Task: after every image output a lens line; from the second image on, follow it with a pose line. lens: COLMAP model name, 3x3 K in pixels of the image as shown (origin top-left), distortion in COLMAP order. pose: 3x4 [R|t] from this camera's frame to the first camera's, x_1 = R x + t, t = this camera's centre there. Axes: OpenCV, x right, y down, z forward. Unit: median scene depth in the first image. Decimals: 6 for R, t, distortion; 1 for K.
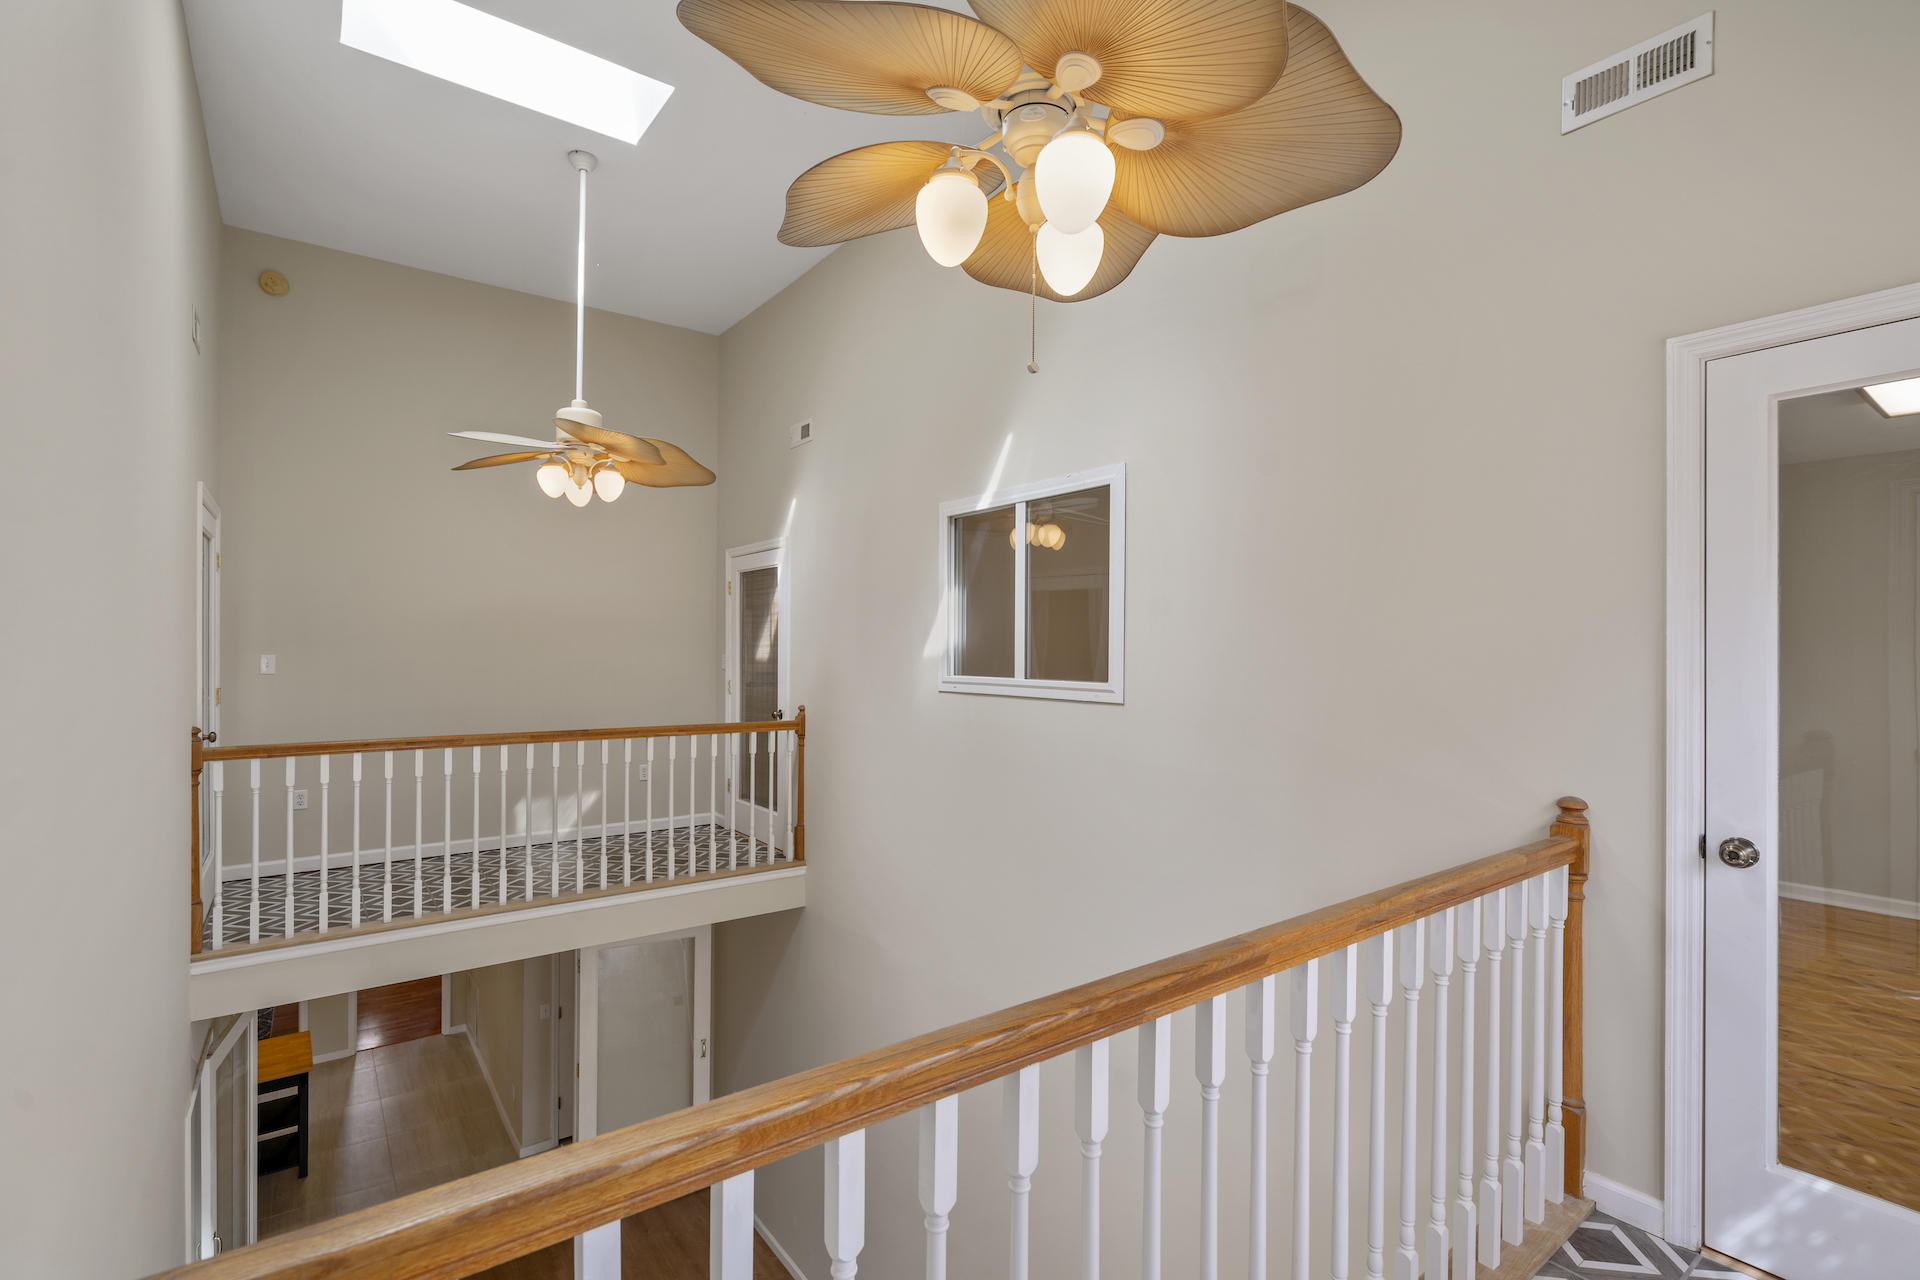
lens RADIAL K [[871.3, 0, 957.9], [0, 871.3, 647.1], [0, 0, 1]] dist [0.002905, 0.000430]
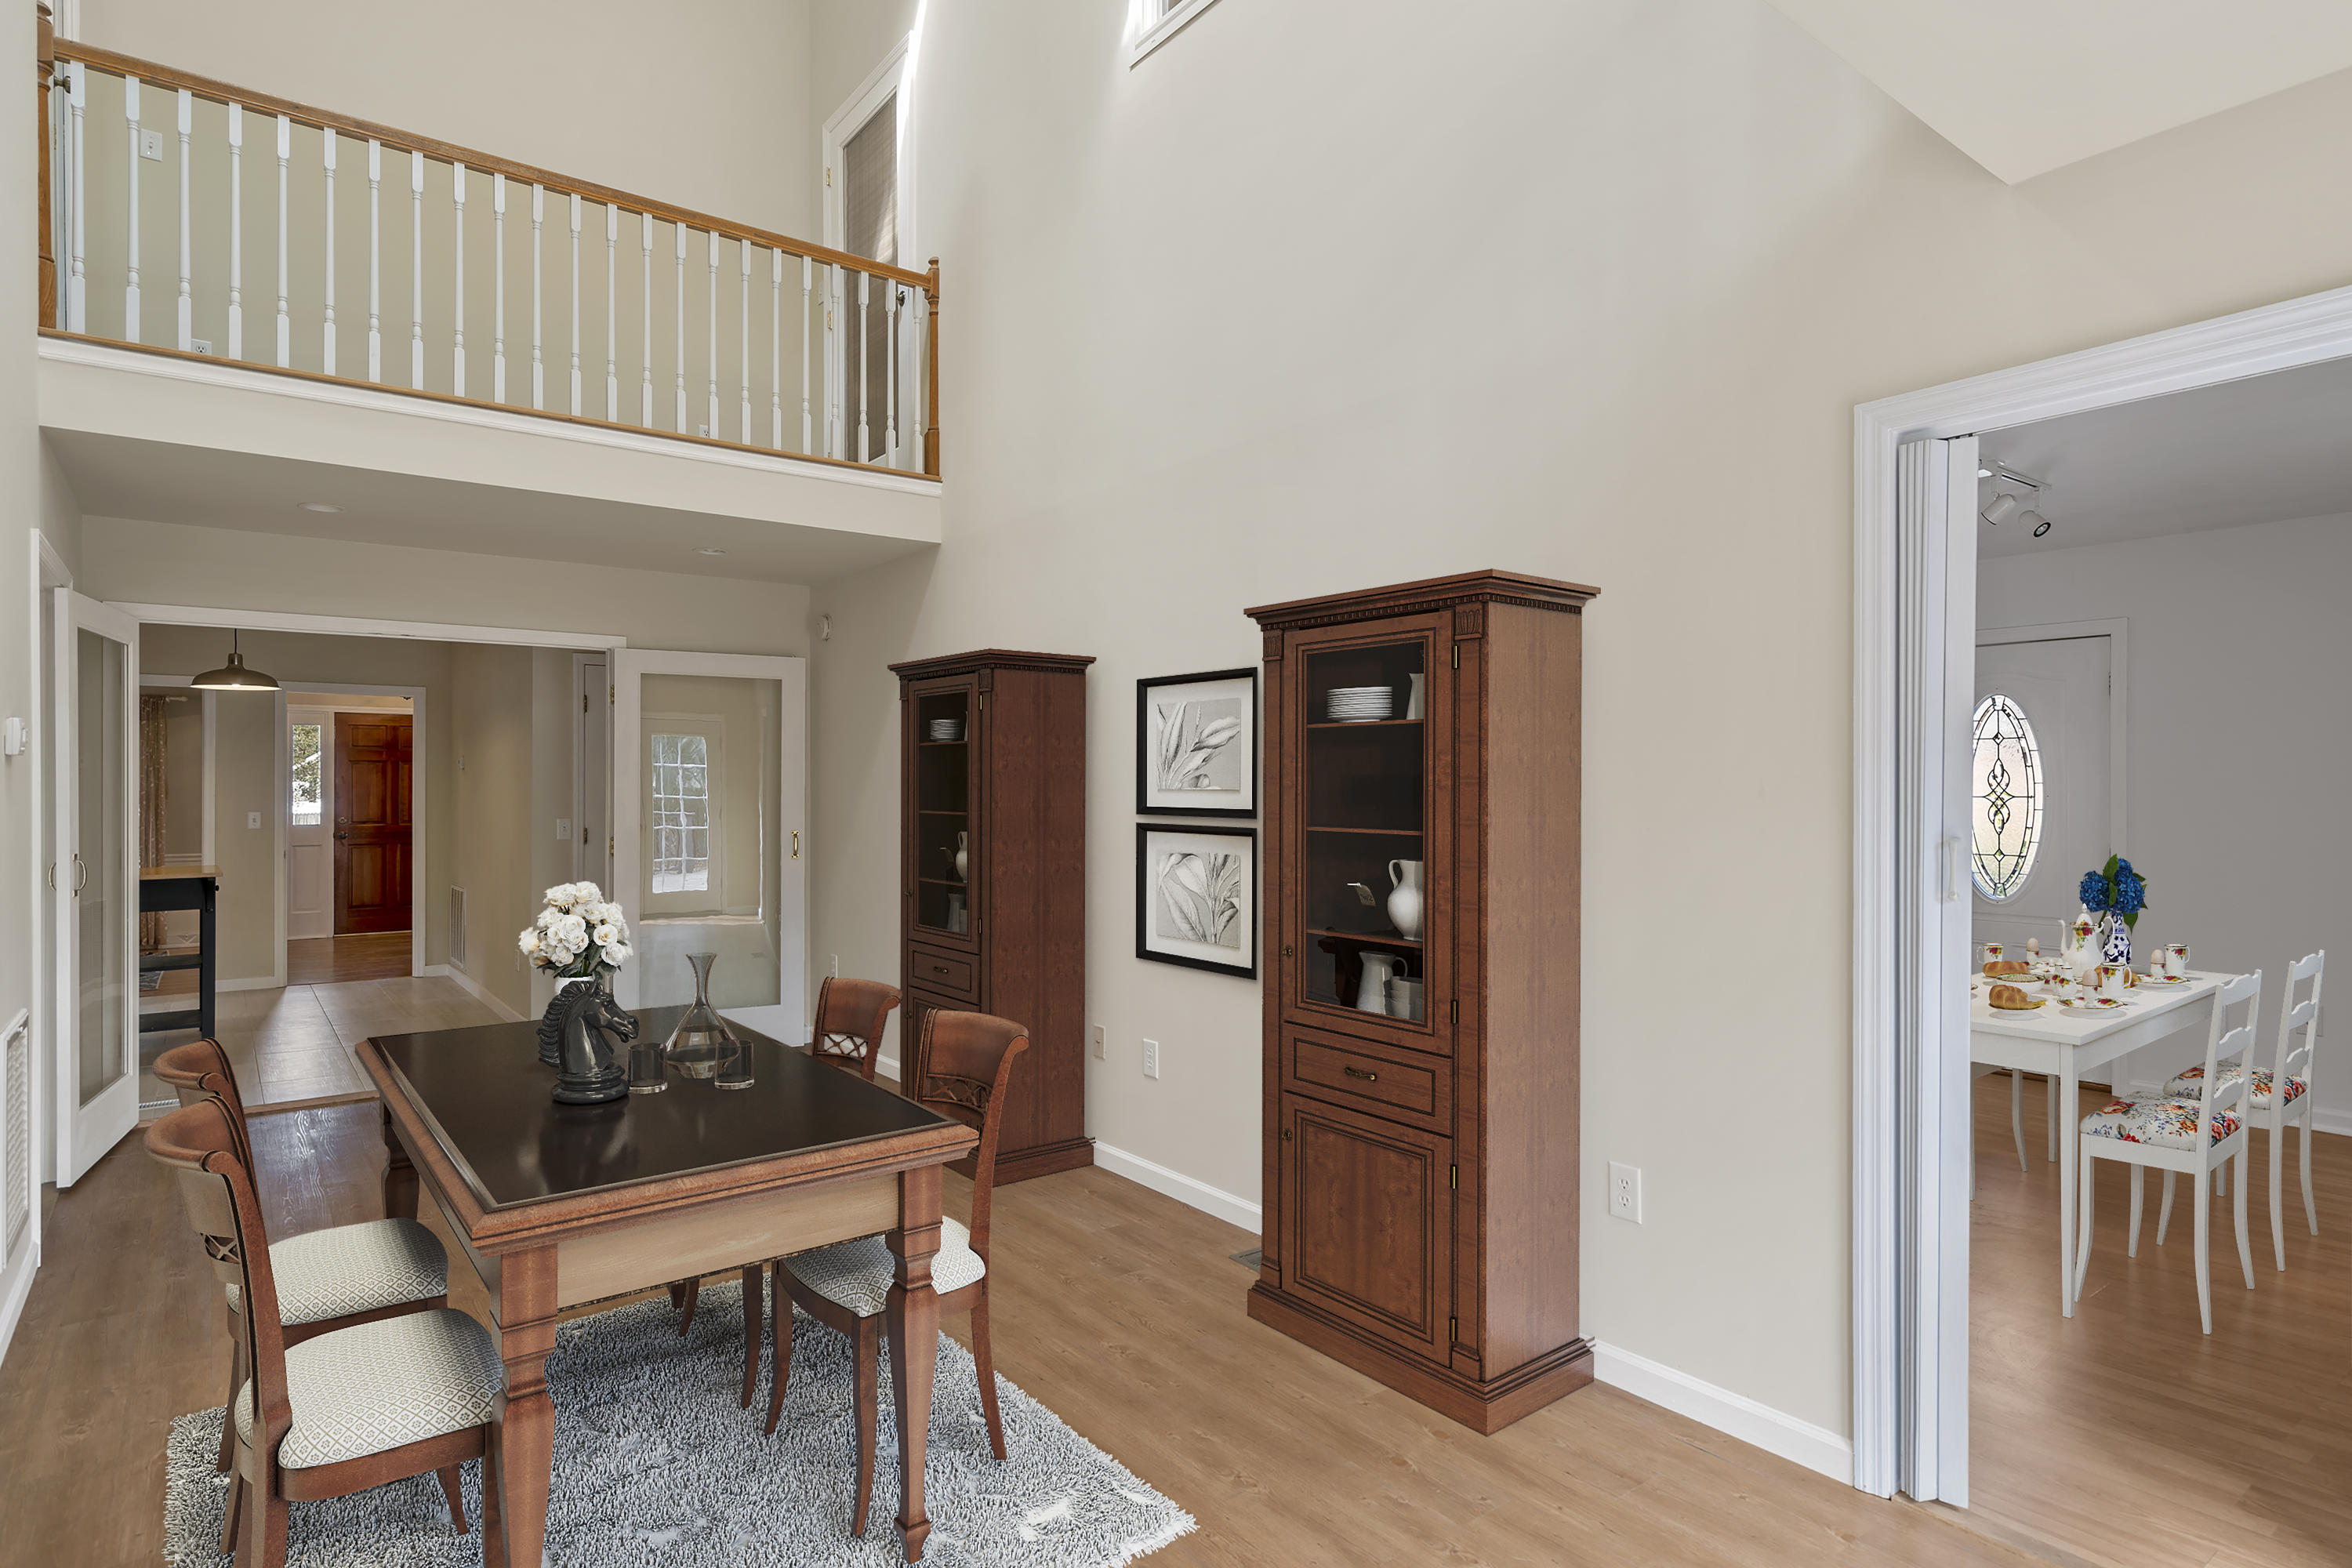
lens RADIAL K [[1234.2, 0, 1192.9], [0, 1234.2, 794.4], [0, 0, 1]] dist [0.001771, -0.001326]
pose [[0.999497, -0.009056, 0.030378, -0.005365], [0.009253, 0.999937, -0.006354, 0.515563], [-0.030319, 0.006632, 0.999518, 0.007225]]
